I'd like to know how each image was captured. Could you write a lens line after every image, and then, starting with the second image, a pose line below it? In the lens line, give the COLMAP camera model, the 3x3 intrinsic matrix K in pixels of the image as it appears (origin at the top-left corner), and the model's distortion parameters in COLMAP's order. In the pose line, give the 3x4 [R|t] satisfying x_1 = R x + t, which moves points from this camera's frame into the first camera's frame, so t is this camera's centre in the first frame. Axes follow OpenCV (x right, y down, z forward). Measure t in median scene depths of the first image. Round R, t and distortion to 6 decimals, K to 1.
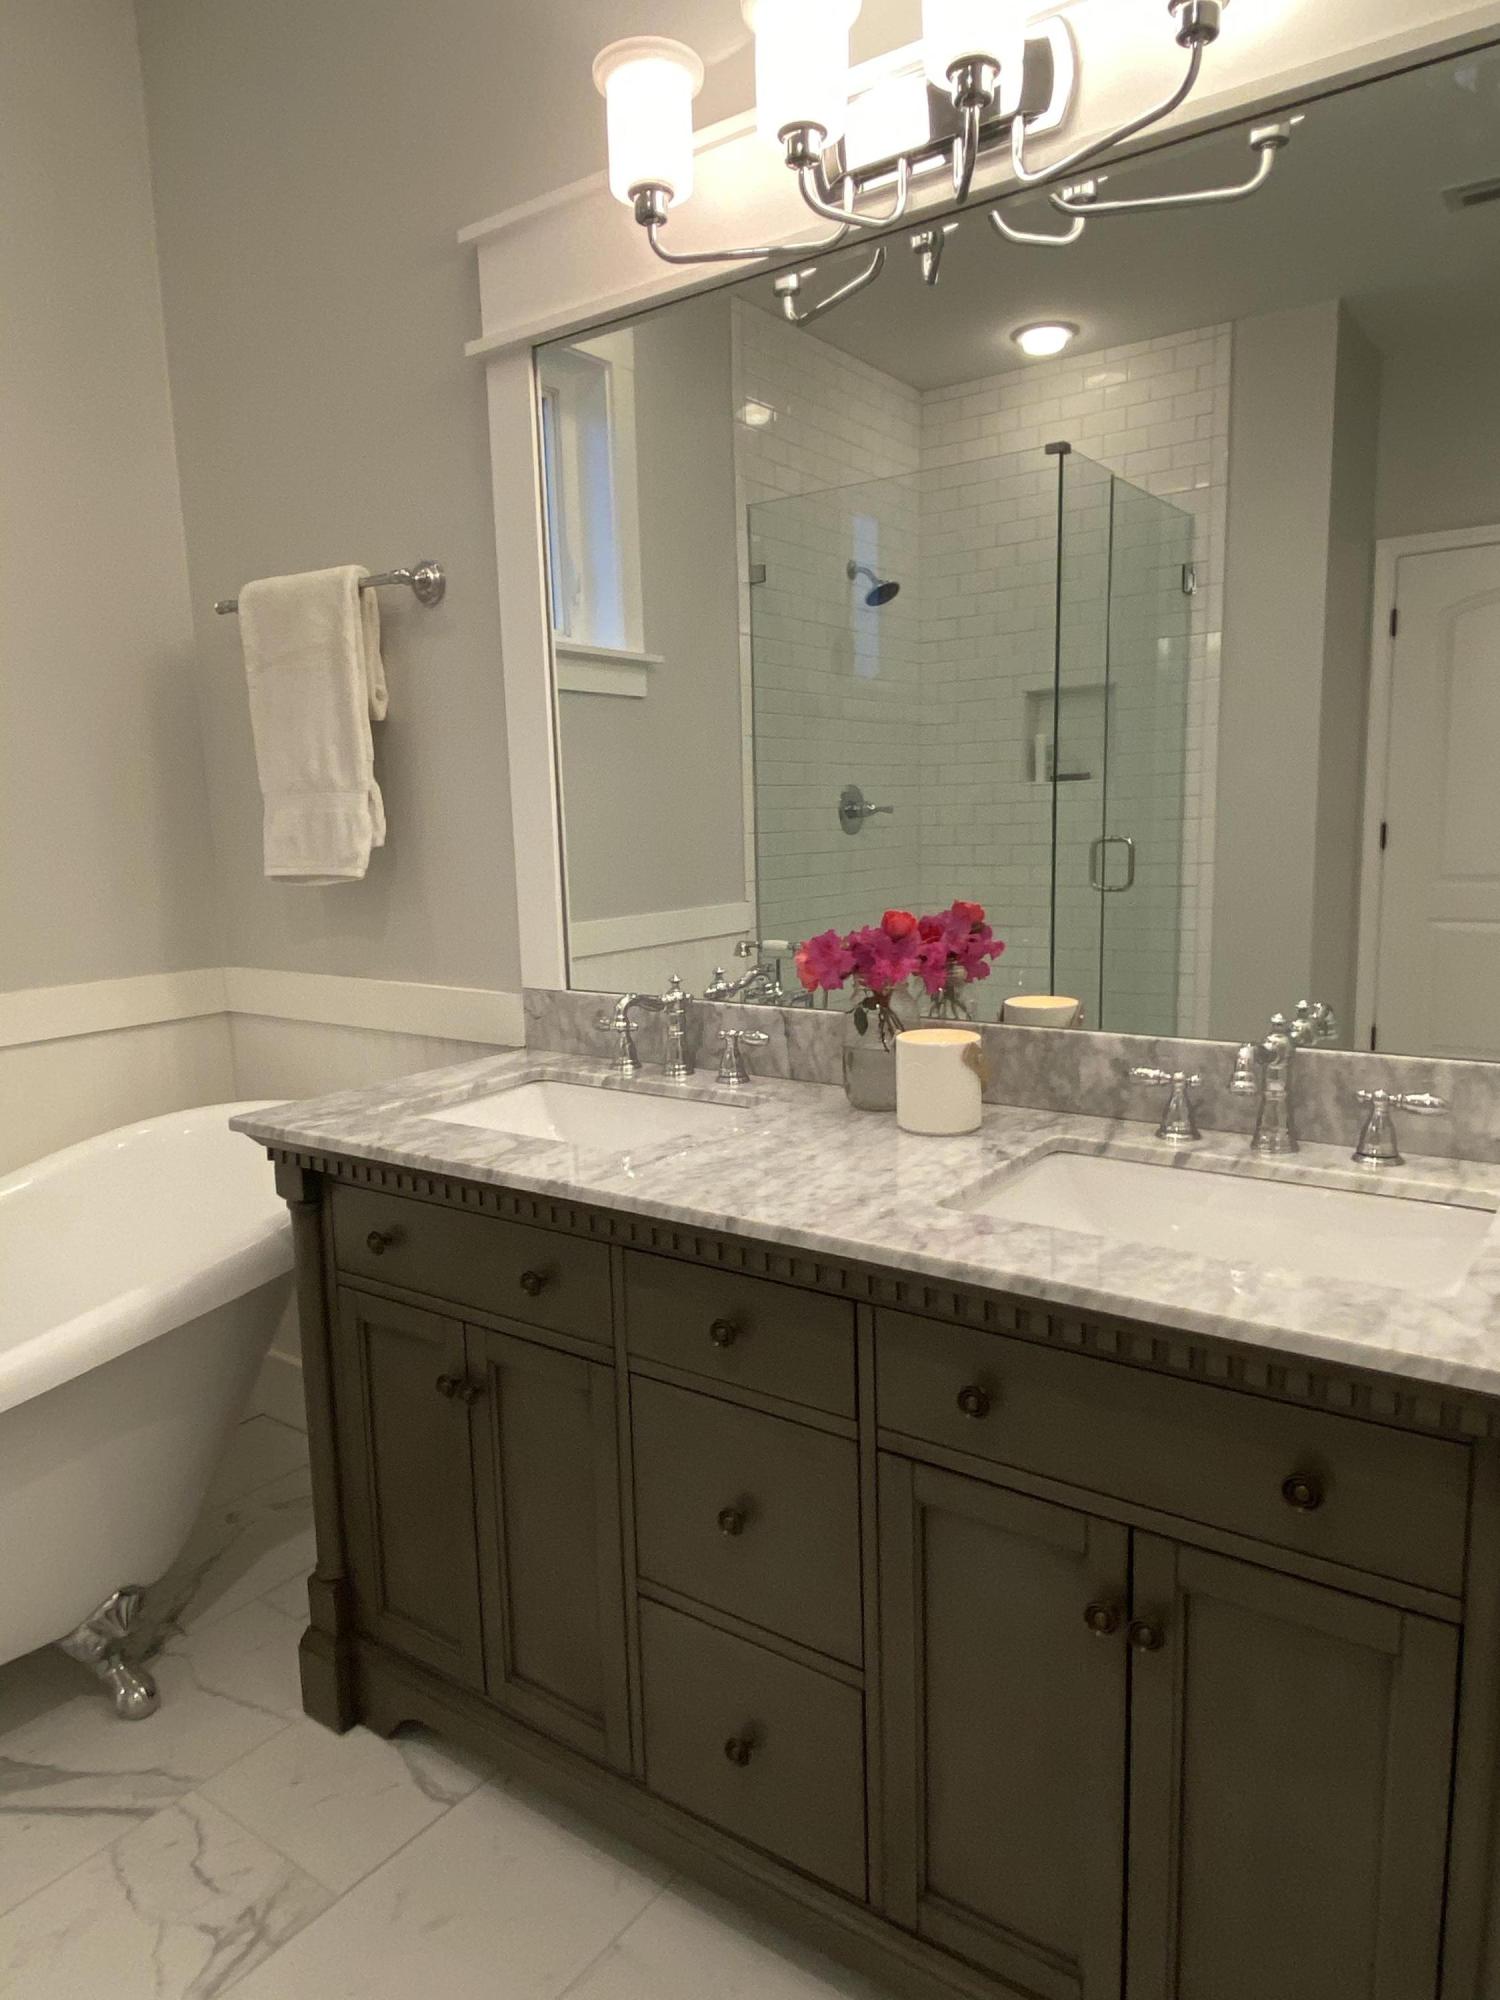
lens RADIAL K [[1295.2, 0, 742.3], [0, 1295.2, 1005.4], [0, 0, 1]] dist [0.087062, -0.100654]
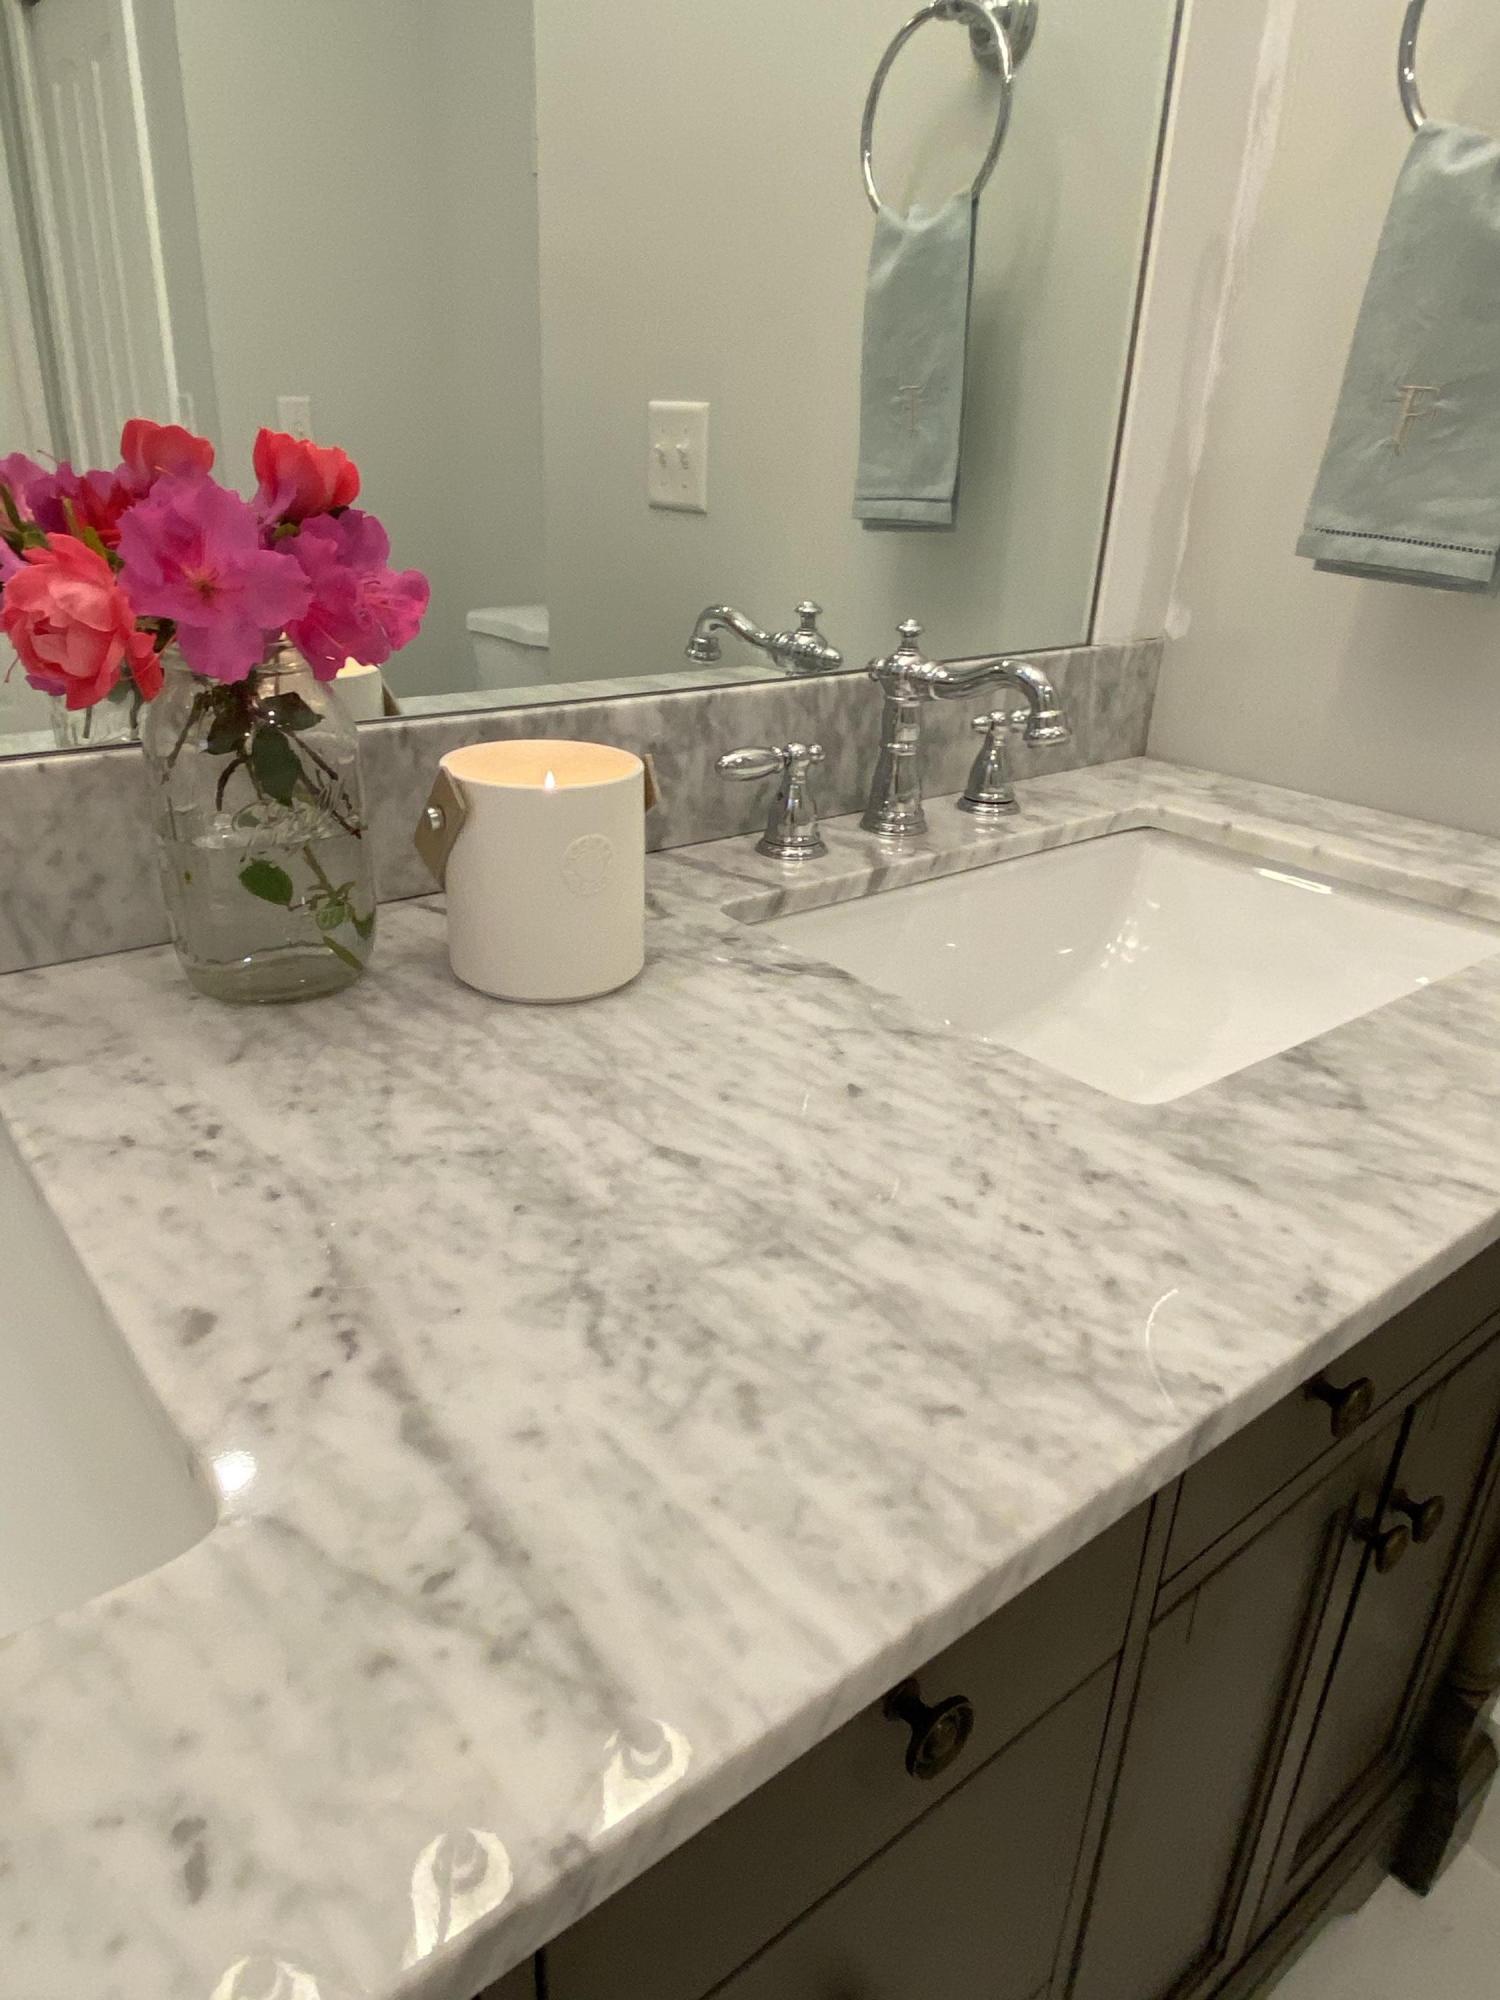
lens RADIAL K [[1295.2, 0, 742.3], [0, 1295.2, 1005.4], [0, 0, 1]] dist [0.087062, -0.100654]
pose [[0.257007, -0.348264, 0.901476, -0.190149], [0.097484, 0.937395, 0.334348, -0.028433], [-0.961480, 0.001950, 0.274868, 0.688260]]
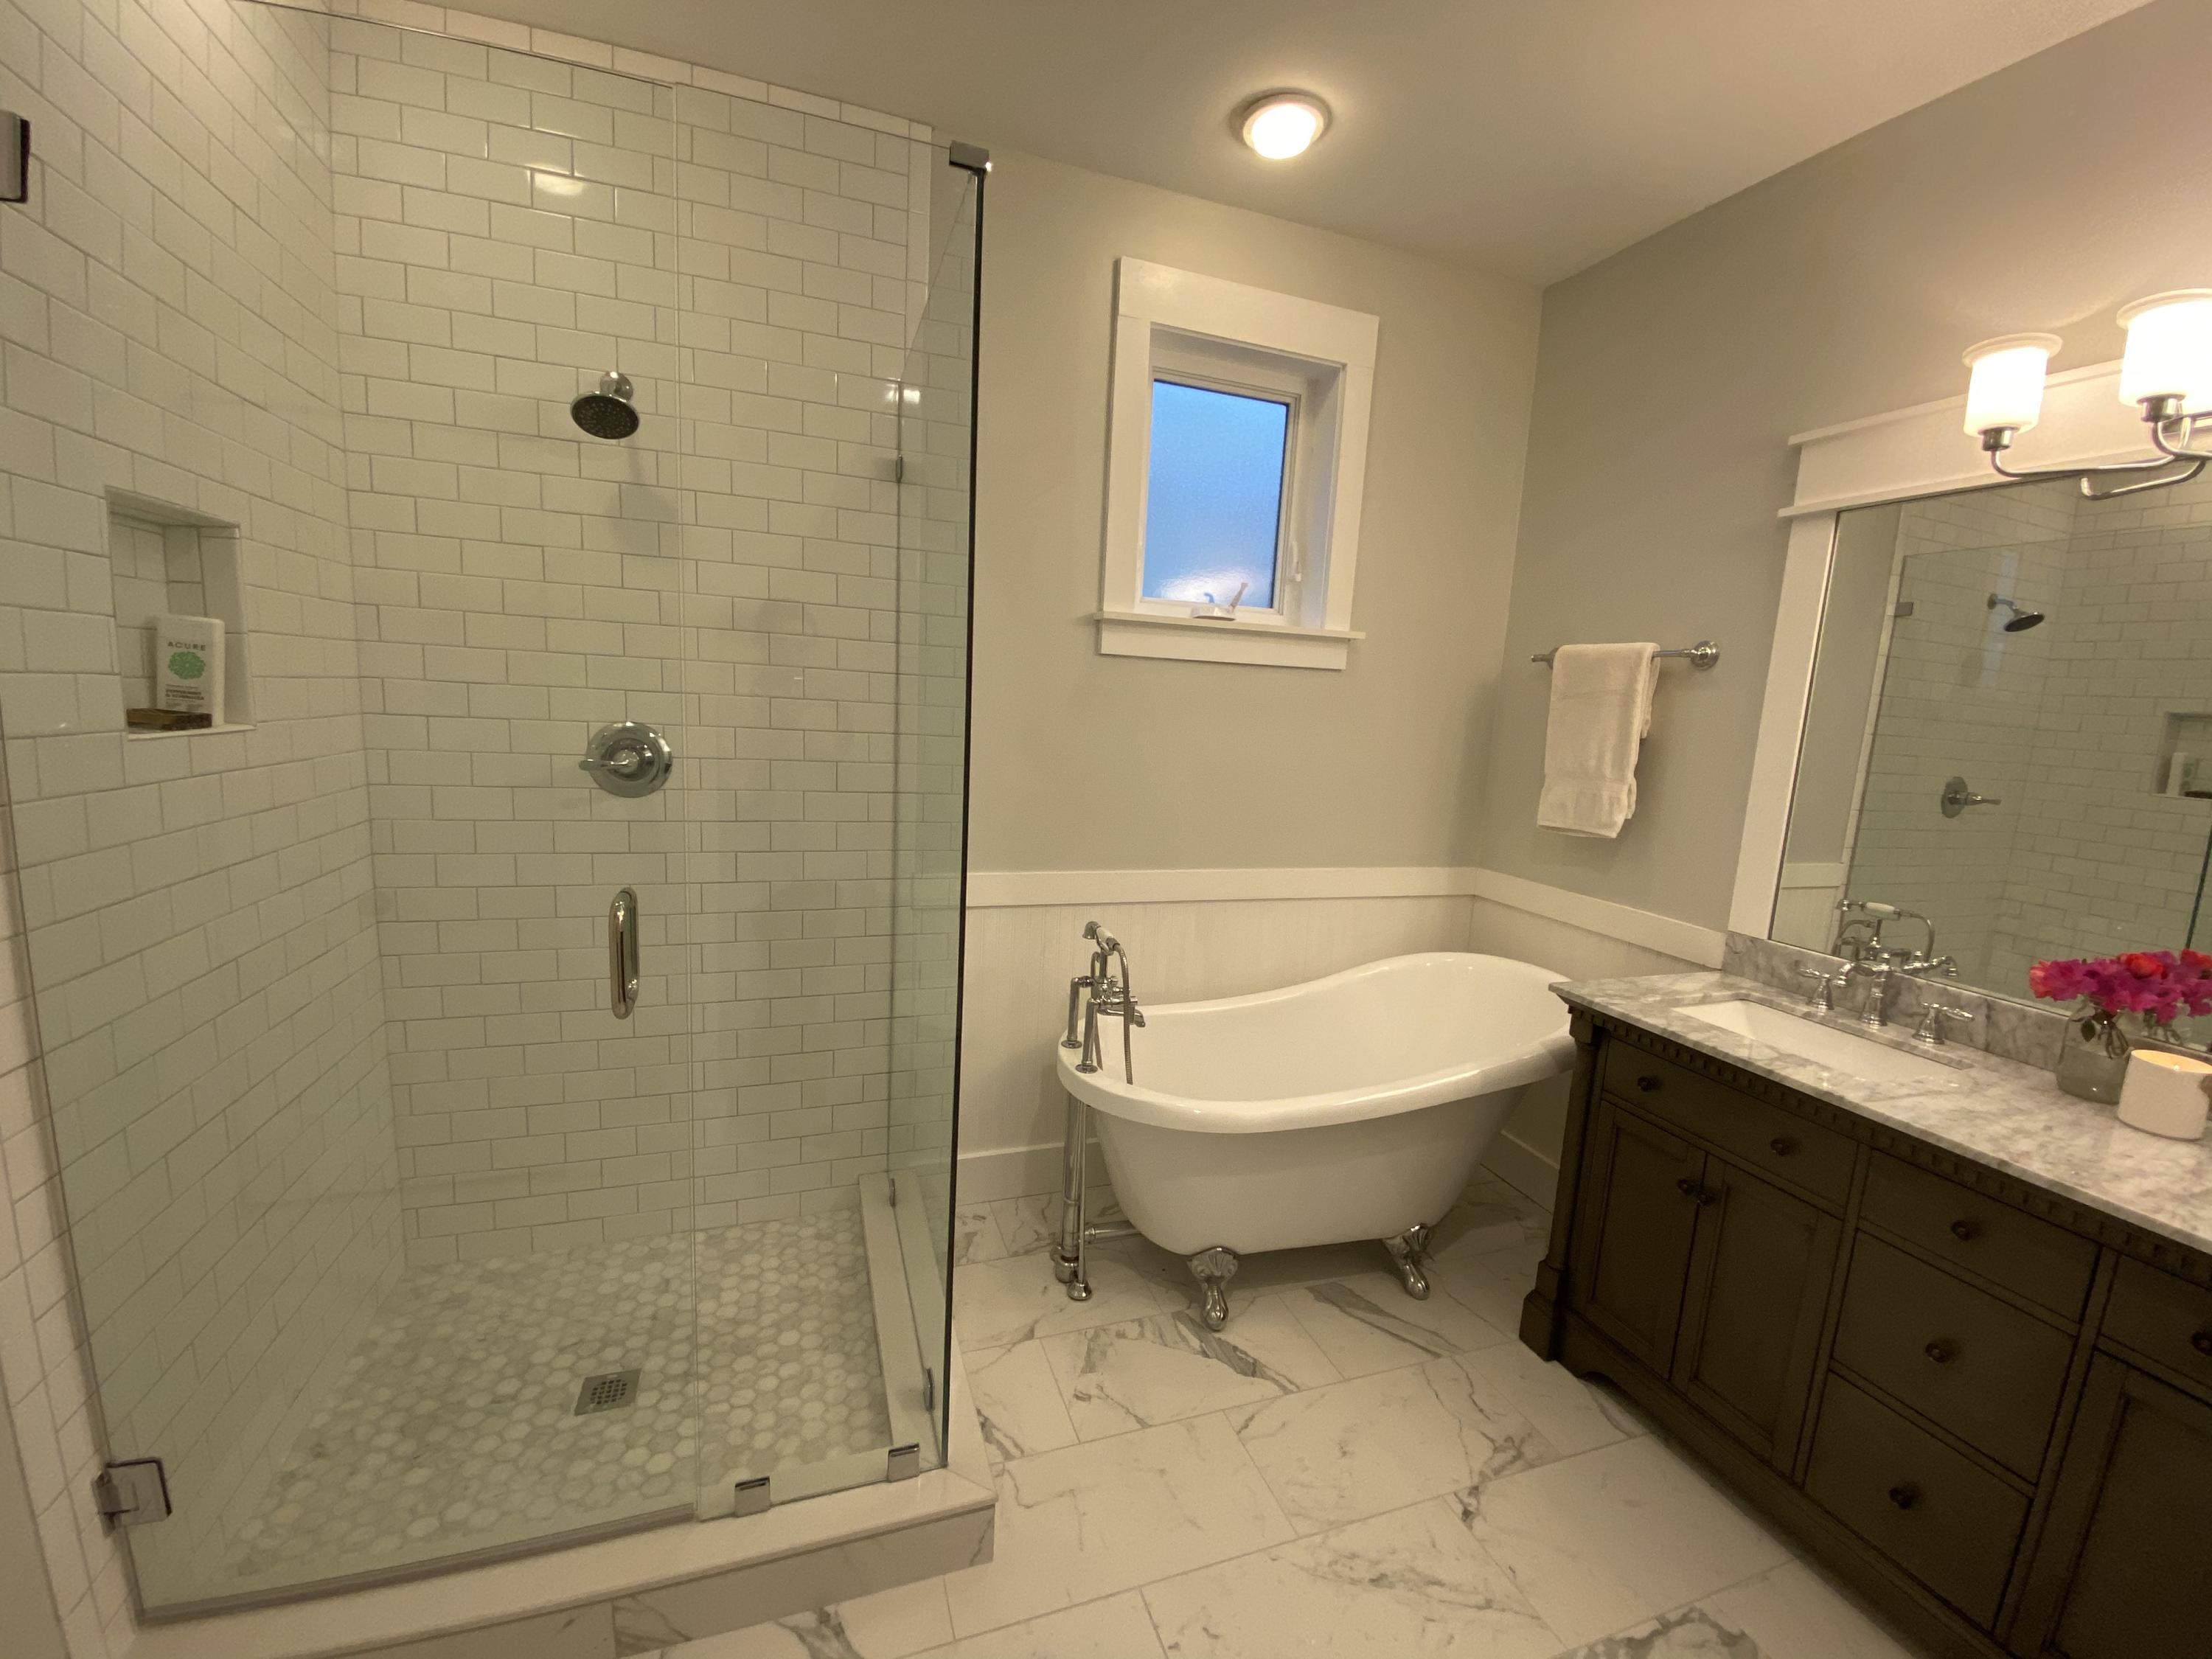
lens RADIAL K [[908.0, 0, 1102.4], [0, 908.0, 835.8], [0, 0, 1]] dist [0.006945, -0.013871]
pose [[0.818375, 0.155074, -0.553367, -0.227668], [-0.162963, 0.986000, 0.035308, -0.046237], [0.551095, 0.061283, 0.832189, -0.290423]]
